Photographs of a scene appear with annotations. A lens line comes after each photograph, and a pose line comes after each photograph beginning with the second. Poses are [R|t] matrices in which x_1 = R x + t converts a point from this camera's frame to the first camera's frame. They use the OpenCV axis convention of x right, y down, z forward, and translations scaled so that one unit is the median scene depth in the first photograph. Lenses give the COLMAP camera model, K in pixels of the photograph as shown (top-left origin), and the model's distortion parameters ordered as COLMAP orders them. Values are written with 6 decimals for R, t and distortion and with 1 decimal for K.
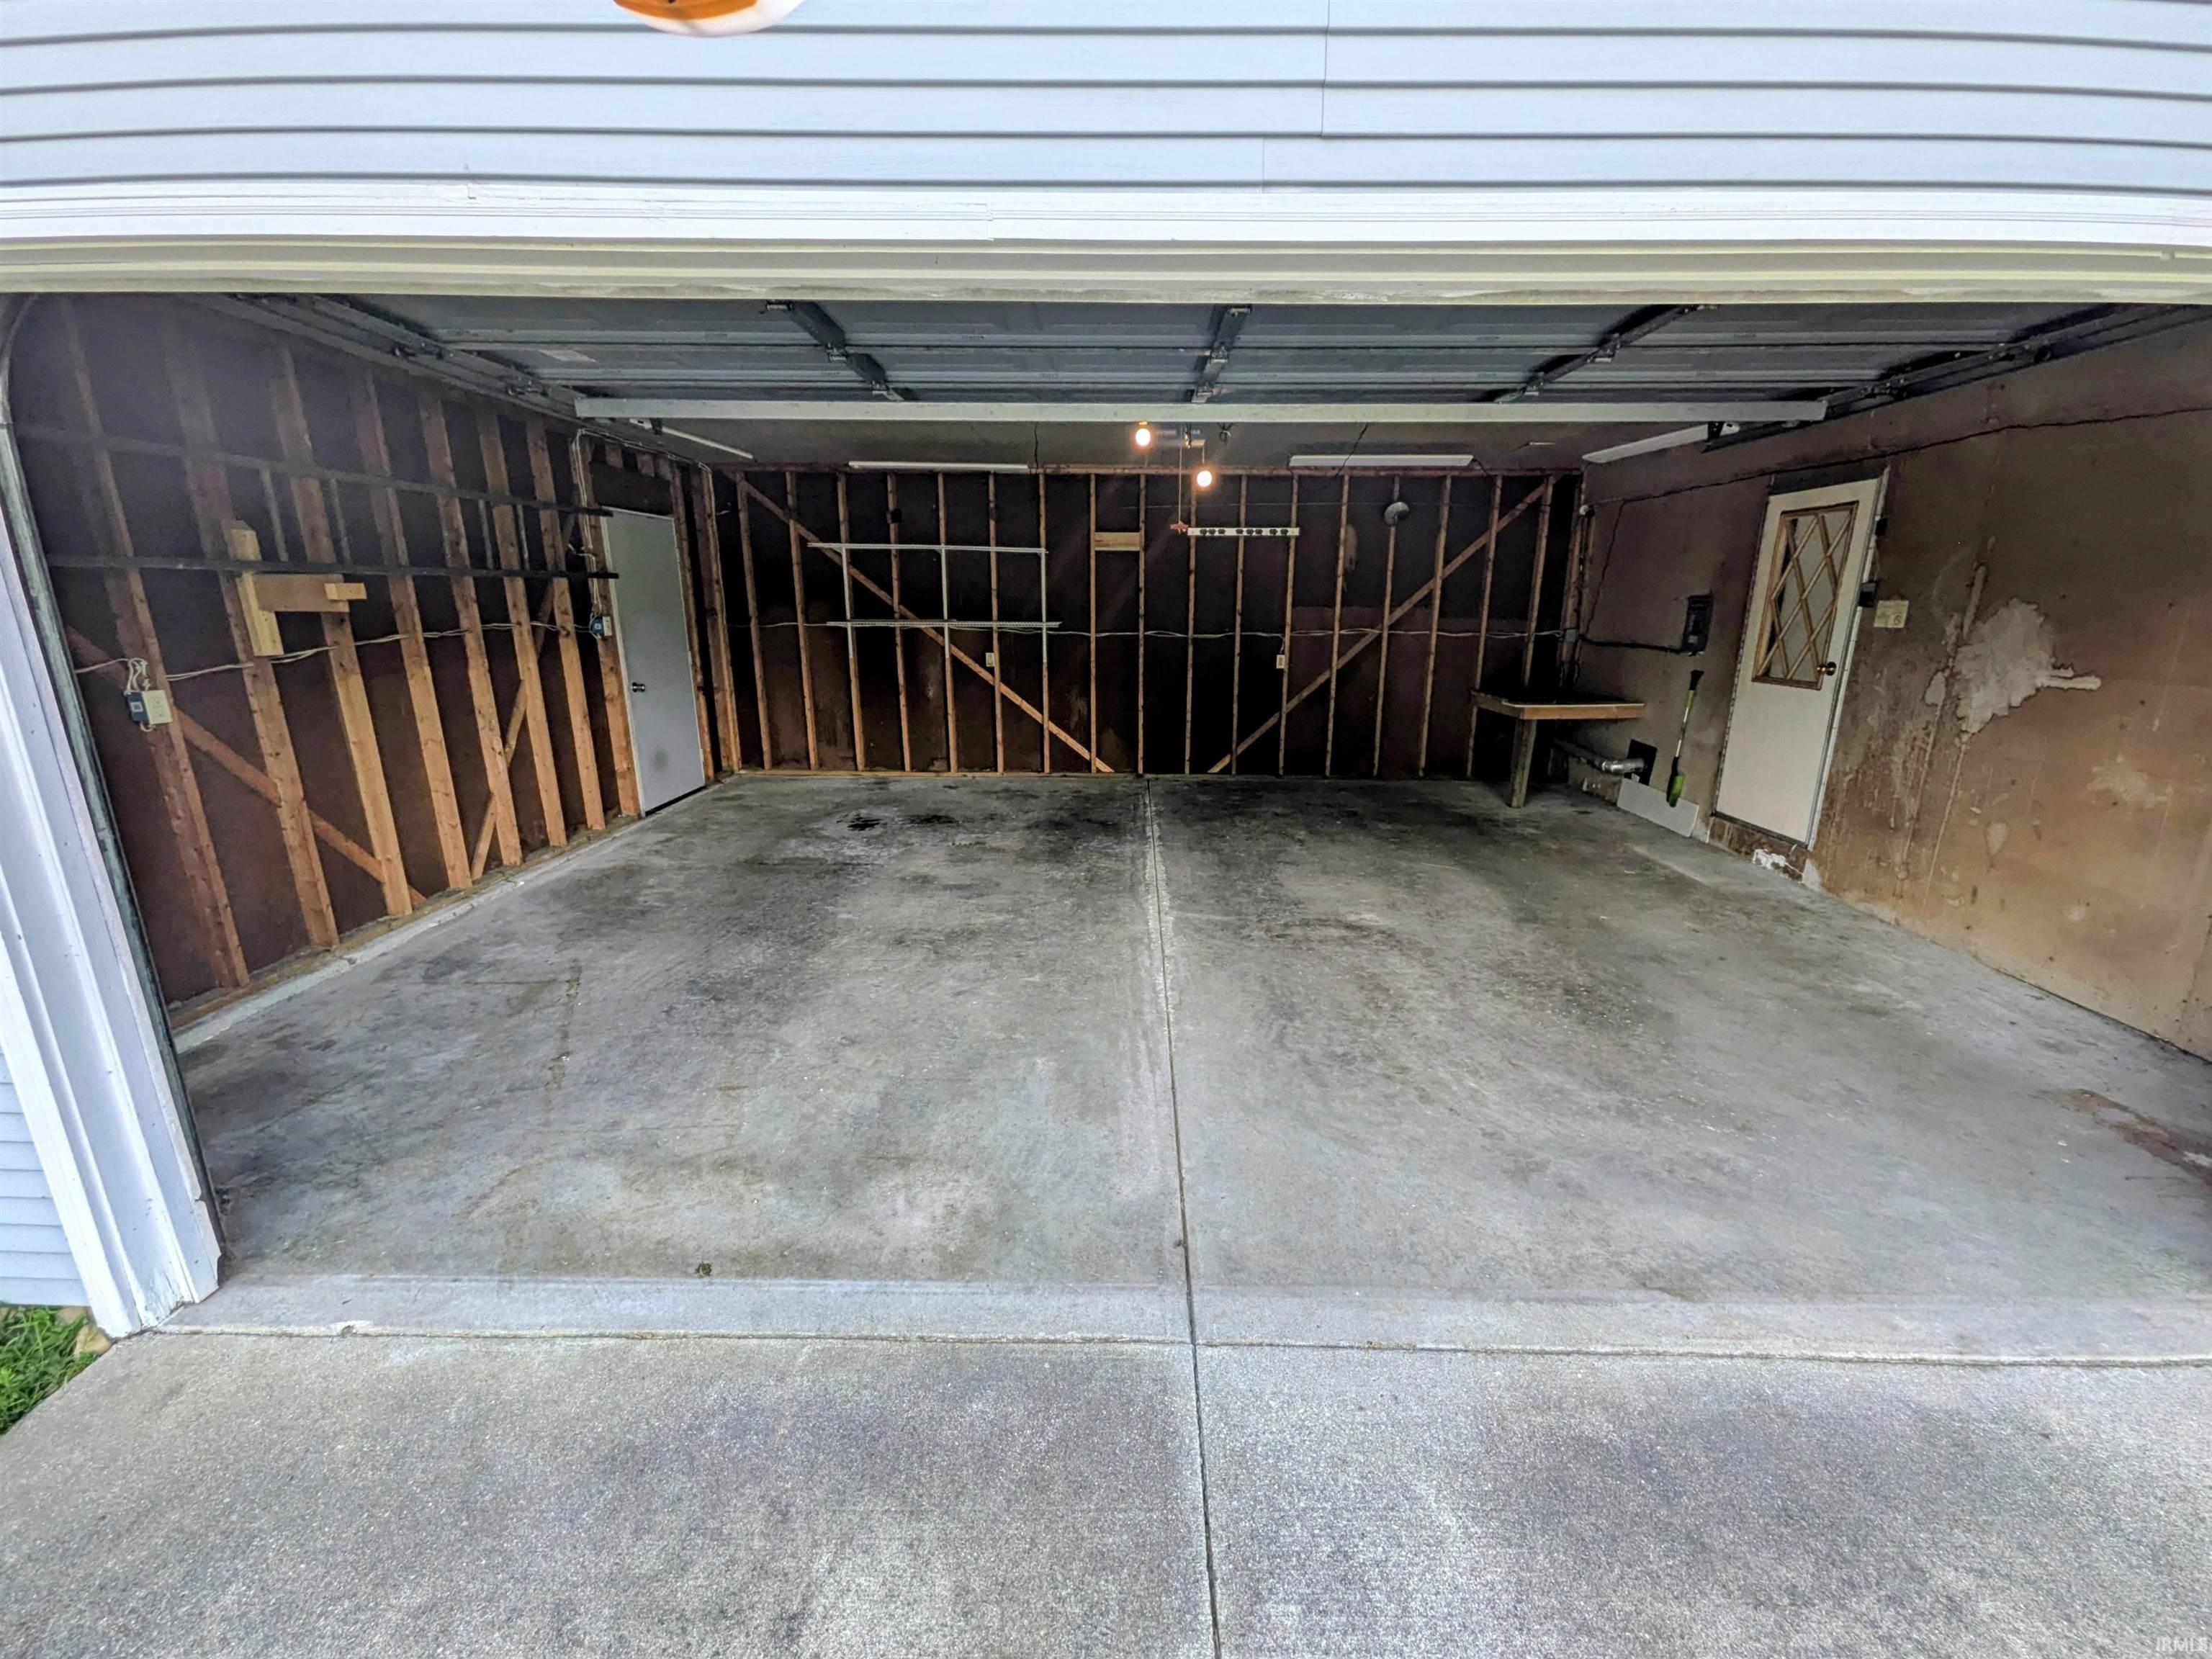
lens RADIAL K [[873.9, 0, 1106.0], [0, 873.9, 829.5], [0, 0, 1]] dist [0.008621, -0.000042]
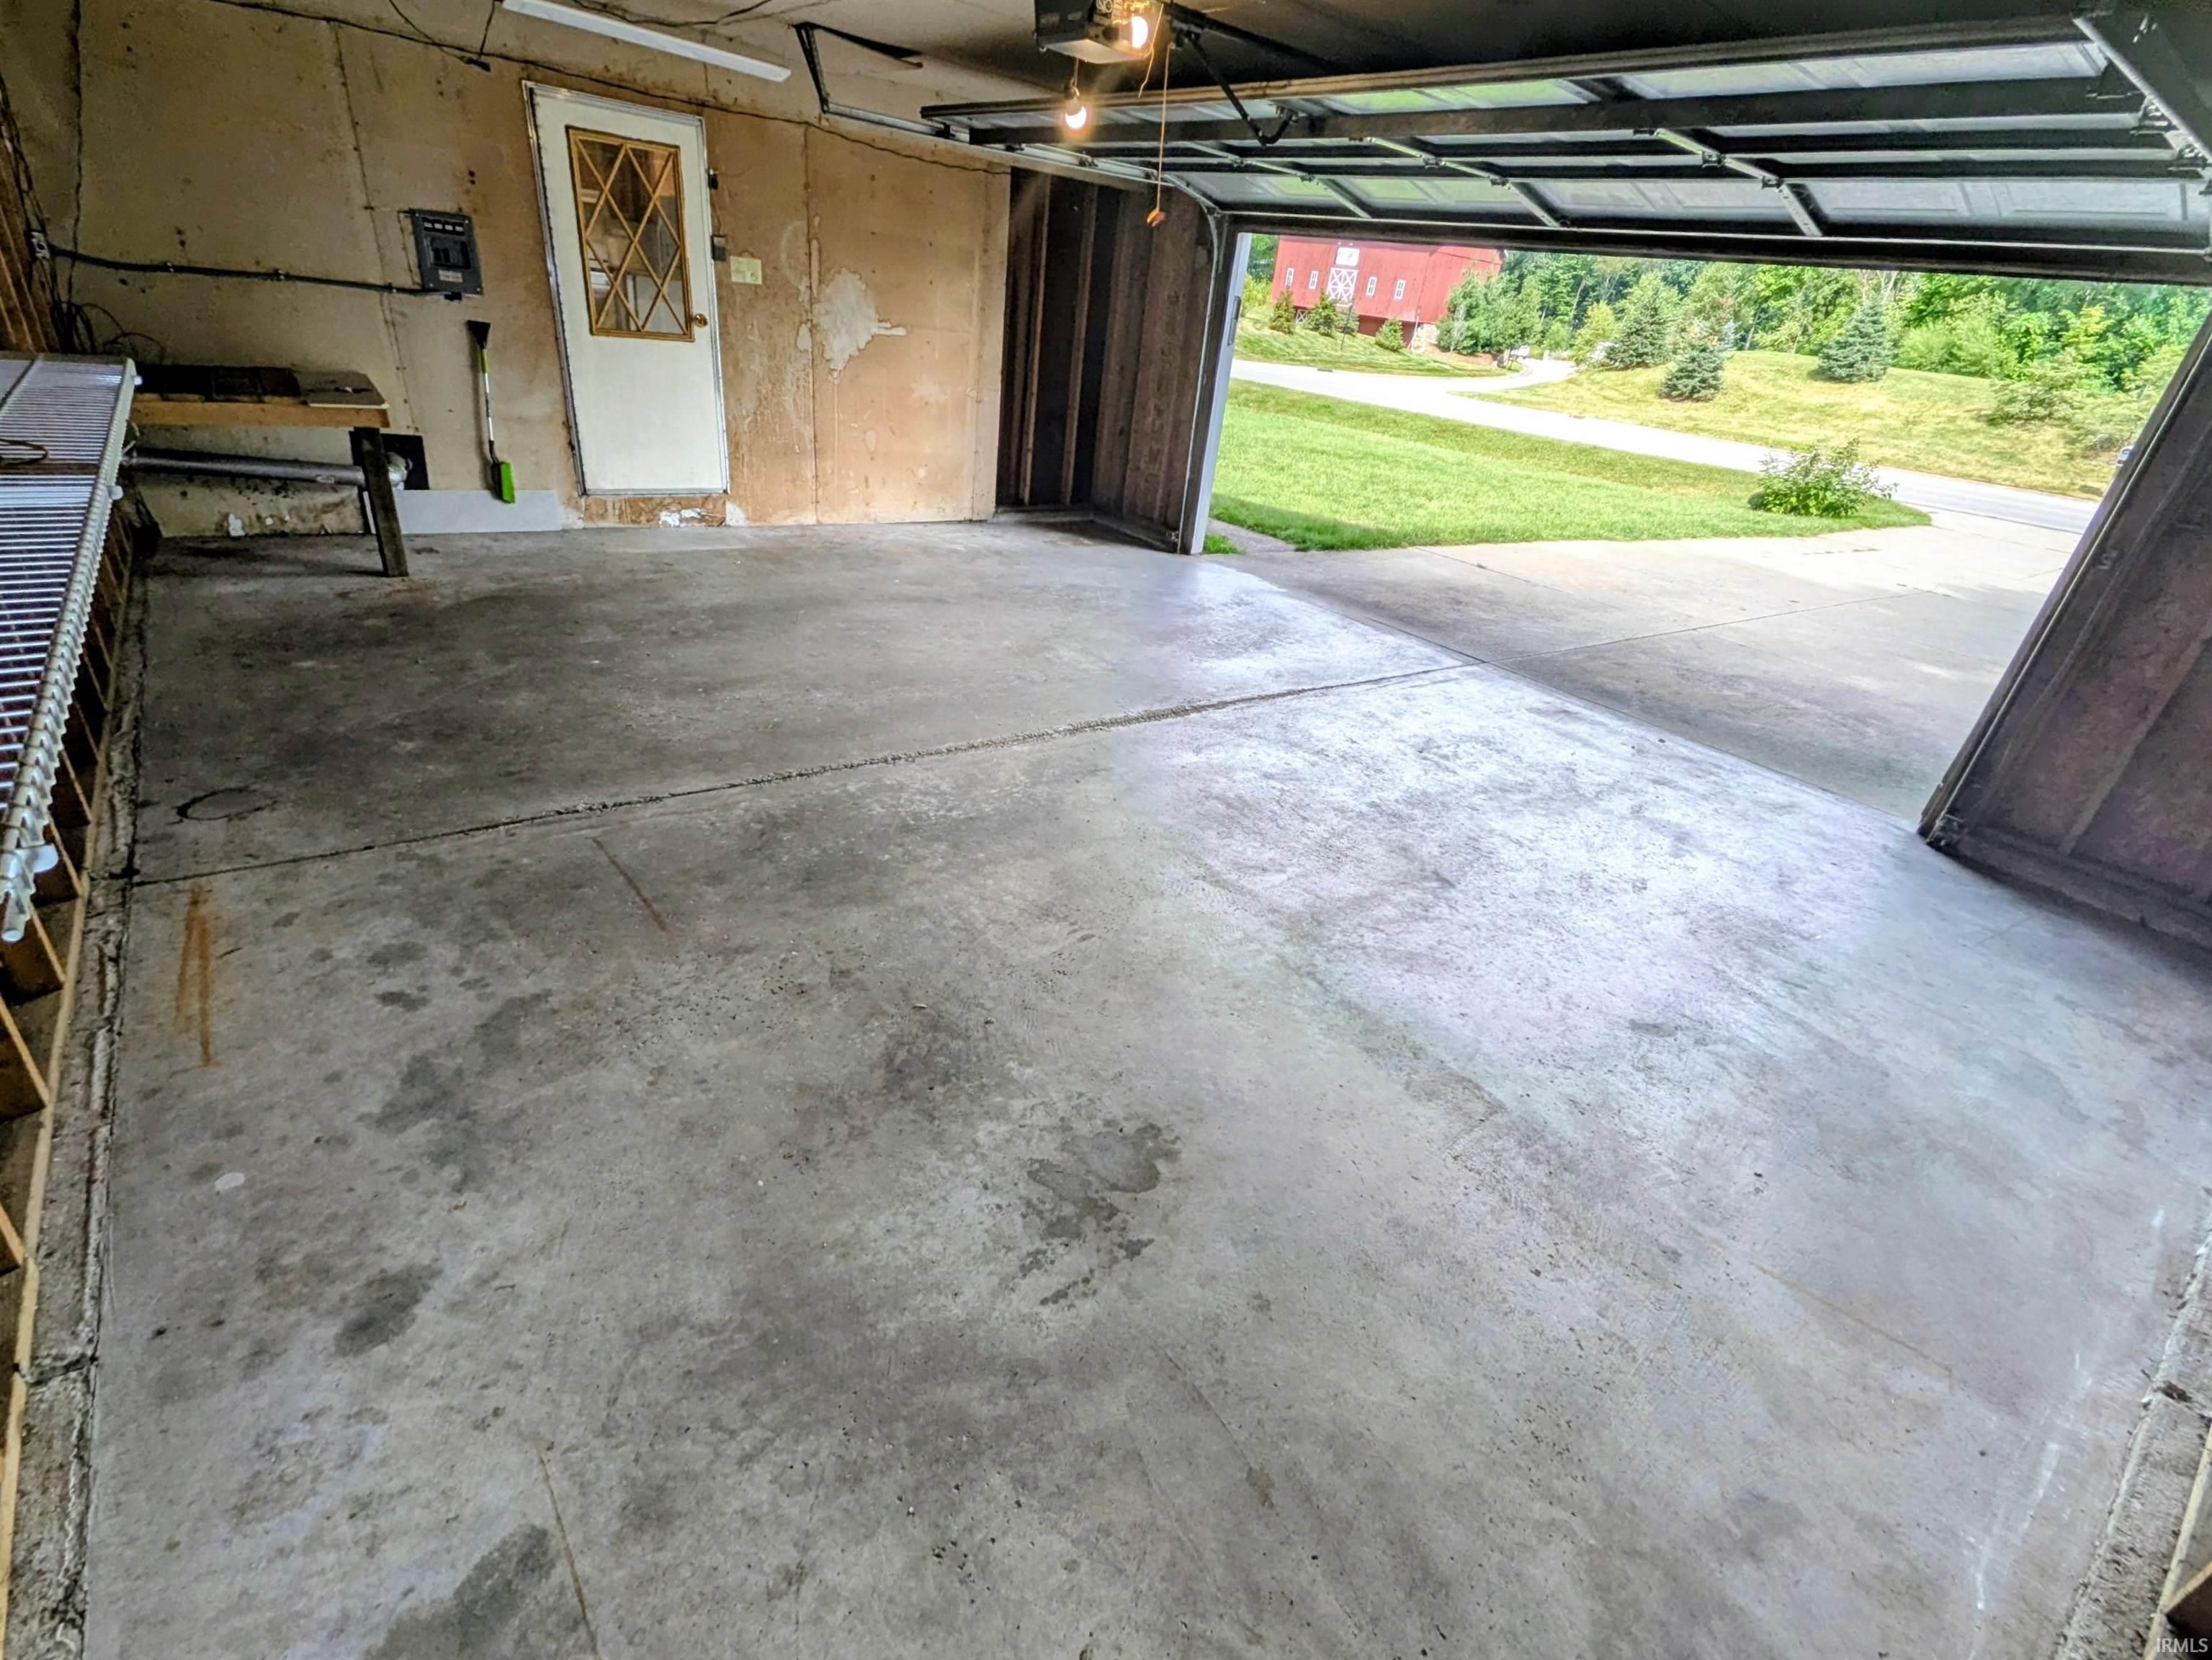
lens RADIAL K [[1015.7, 0, 1106.0], [0, 1015.7, 830.0], [0, 0, 1]] dist [0.012879, -0.000023]
pose [[-0.616122, -0.436226, 0.655820, -0.596258], [0.084201, 0.791379, 0.605499, -0.407566], [-0.783137, 0.428282, -0.450856, 1.445429]]
